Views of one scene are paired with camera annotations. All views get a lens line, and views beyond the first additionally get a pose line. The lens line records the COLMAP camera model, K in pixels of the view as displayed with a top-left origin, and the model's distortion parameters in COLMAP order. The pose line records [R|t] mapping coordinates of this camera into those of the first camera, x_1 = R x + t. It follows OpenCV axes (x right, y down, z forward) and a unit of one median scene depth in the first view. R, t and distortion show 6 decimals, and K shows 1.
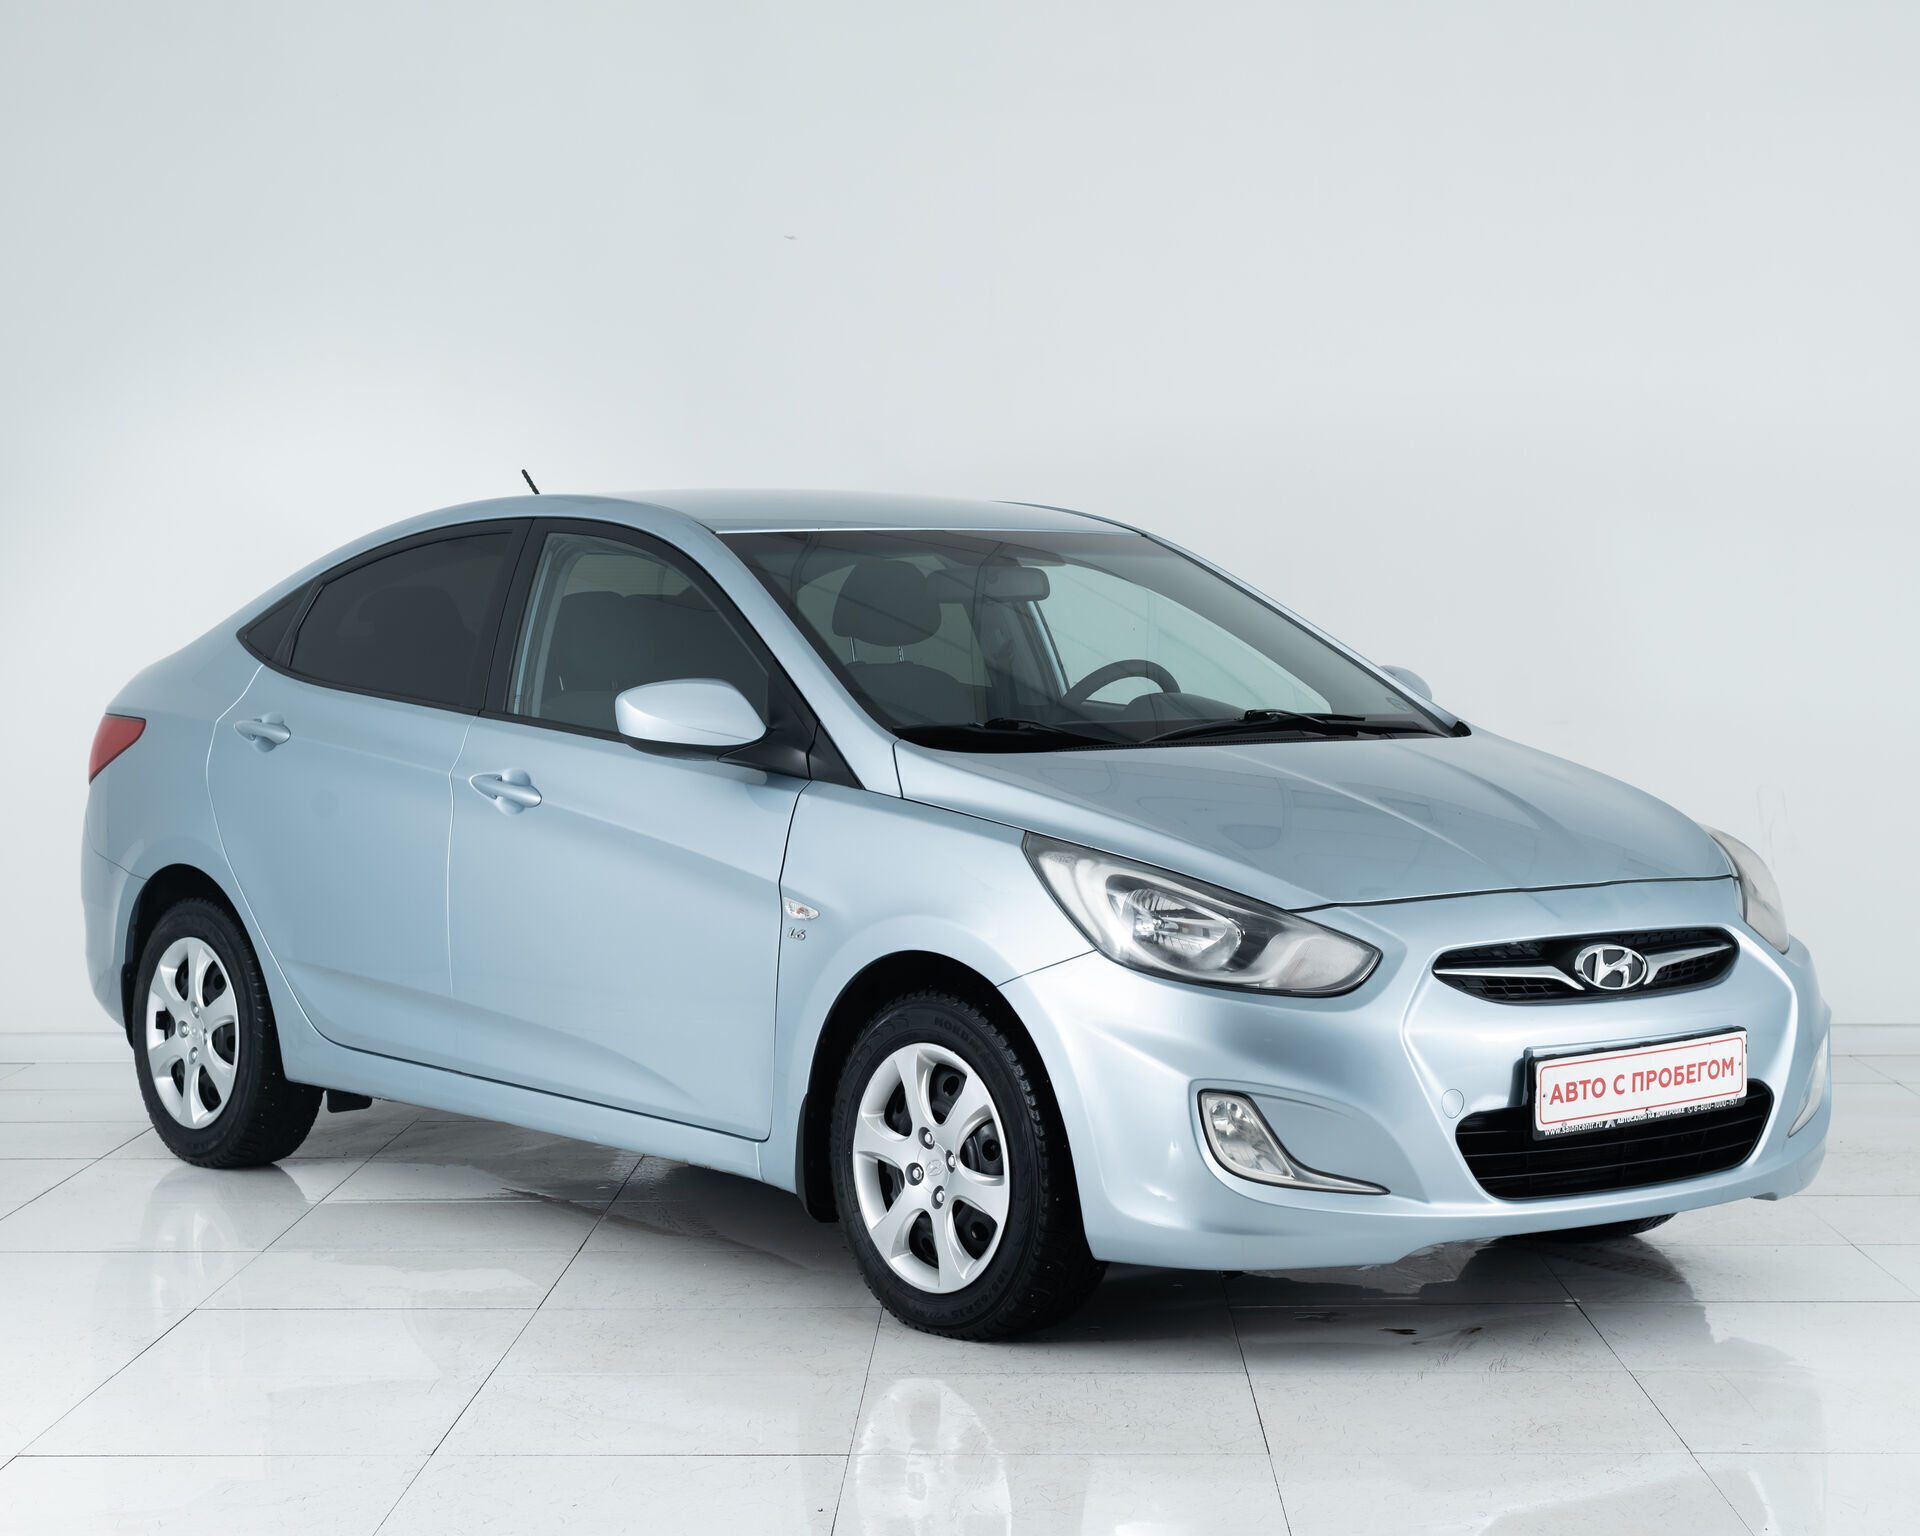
lens RADIAL K [[3426.7, 0, 955.6], [0, 3426.7, 761.0], [0, 0, 1]] dist [-0.128267, 0.045471]
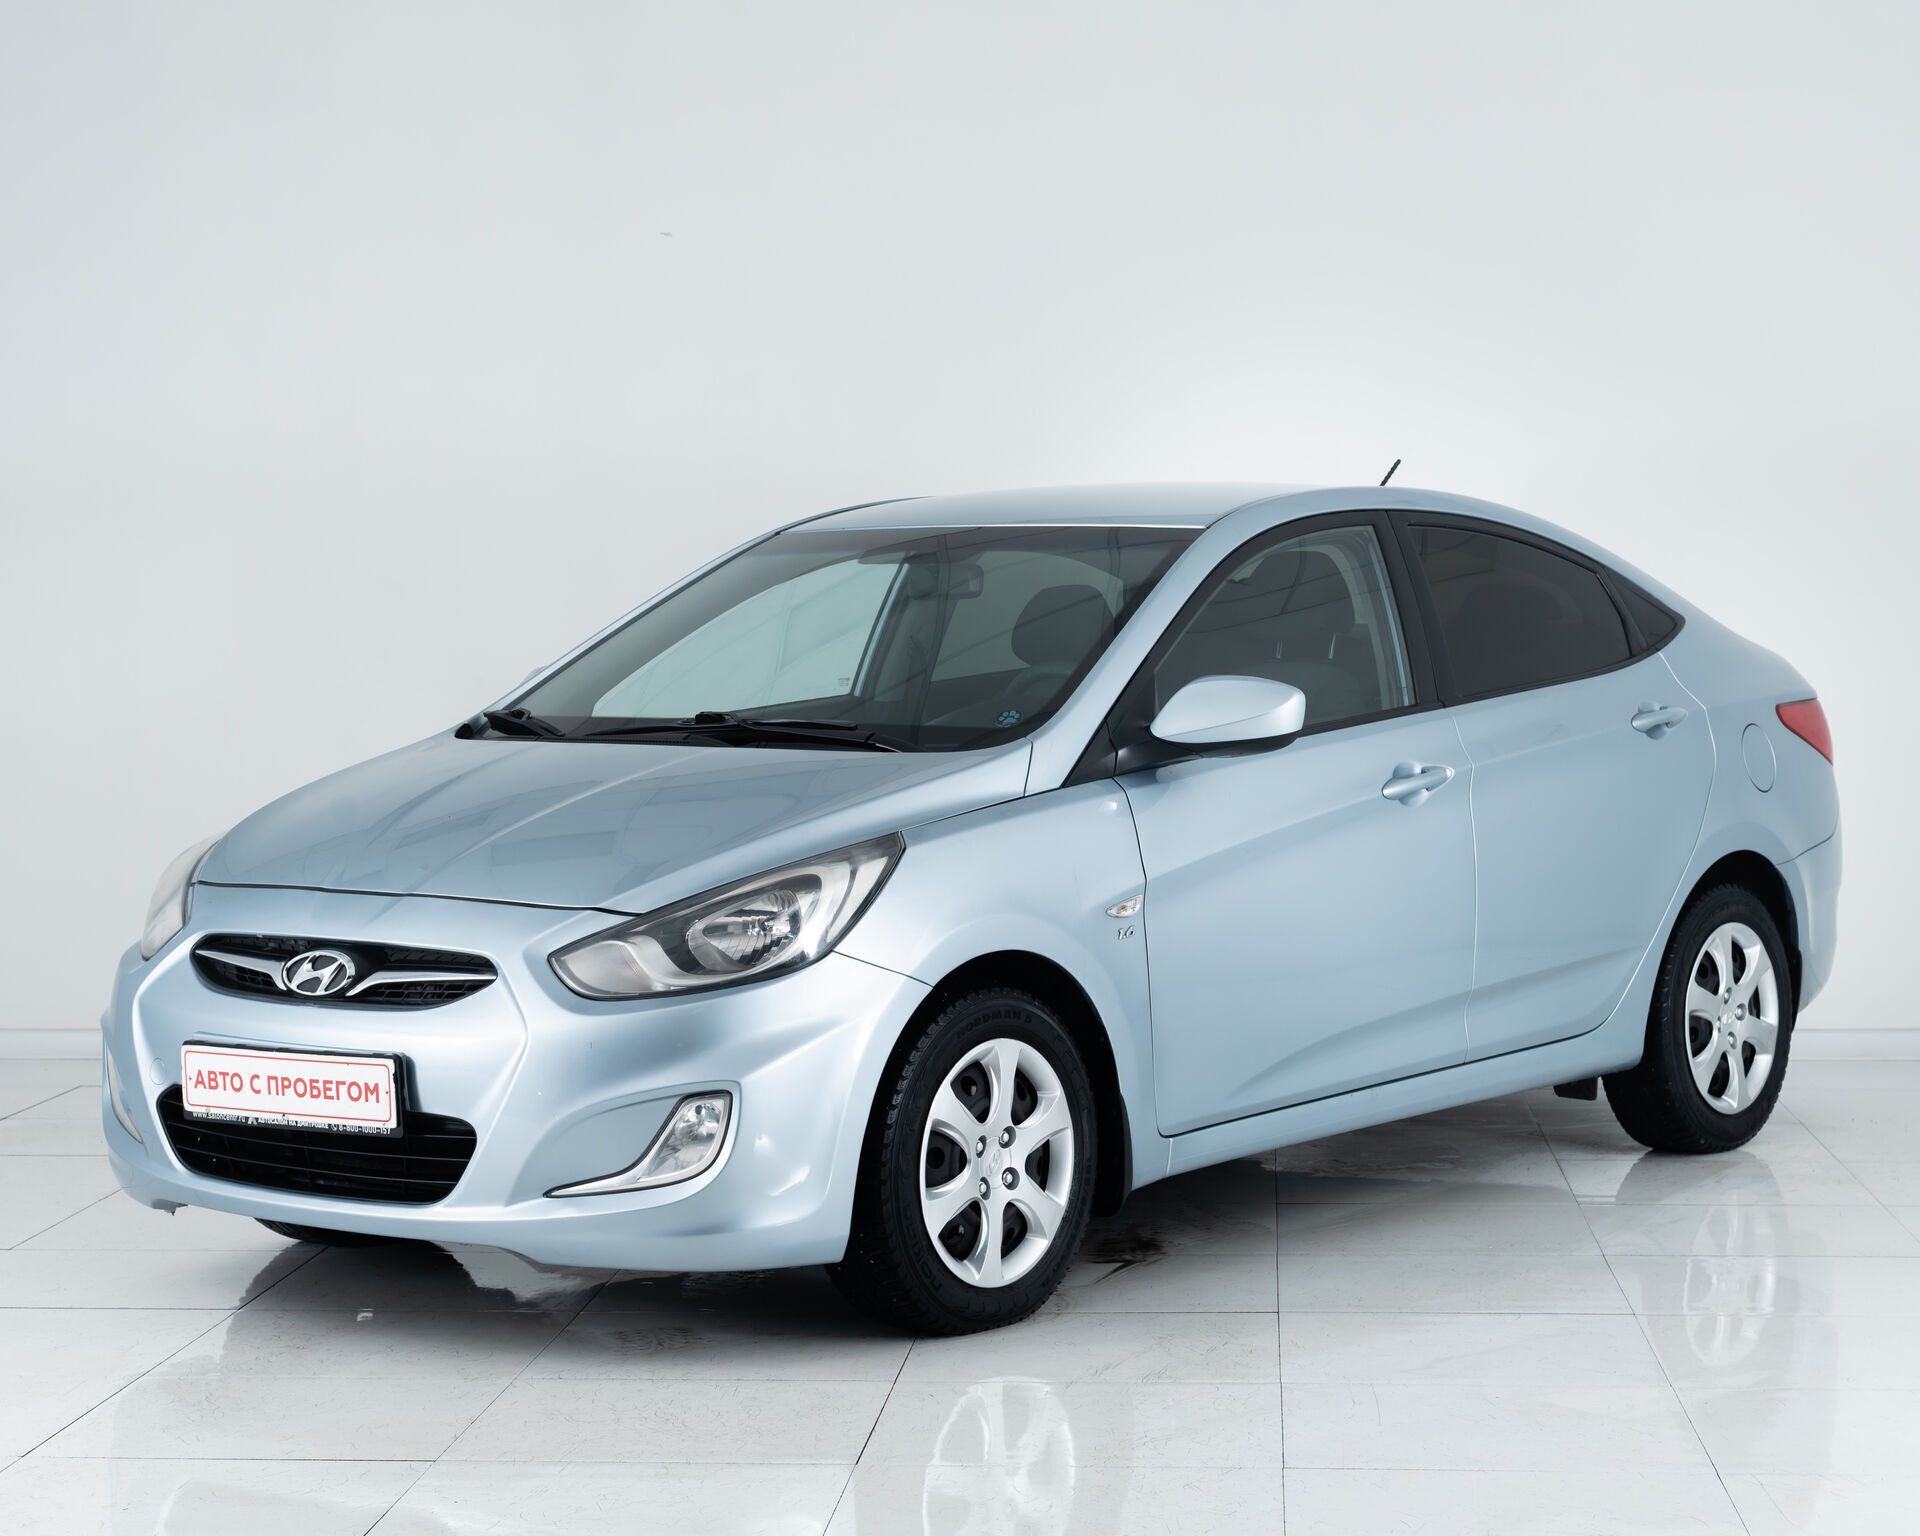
lens RADIAL K [[3426.7, 0, 955.6], [0, 3426.7, 761.0], [0, 0, 1]] dist [-0.128267, 0.045471]
pose [[0.256213, 0.033447, -0.966042, 1.220484], [-0.022213, 0.999341, 0.028709, -0.035385], [0.966365, 0.014103, 0.256787, 0.930993]]
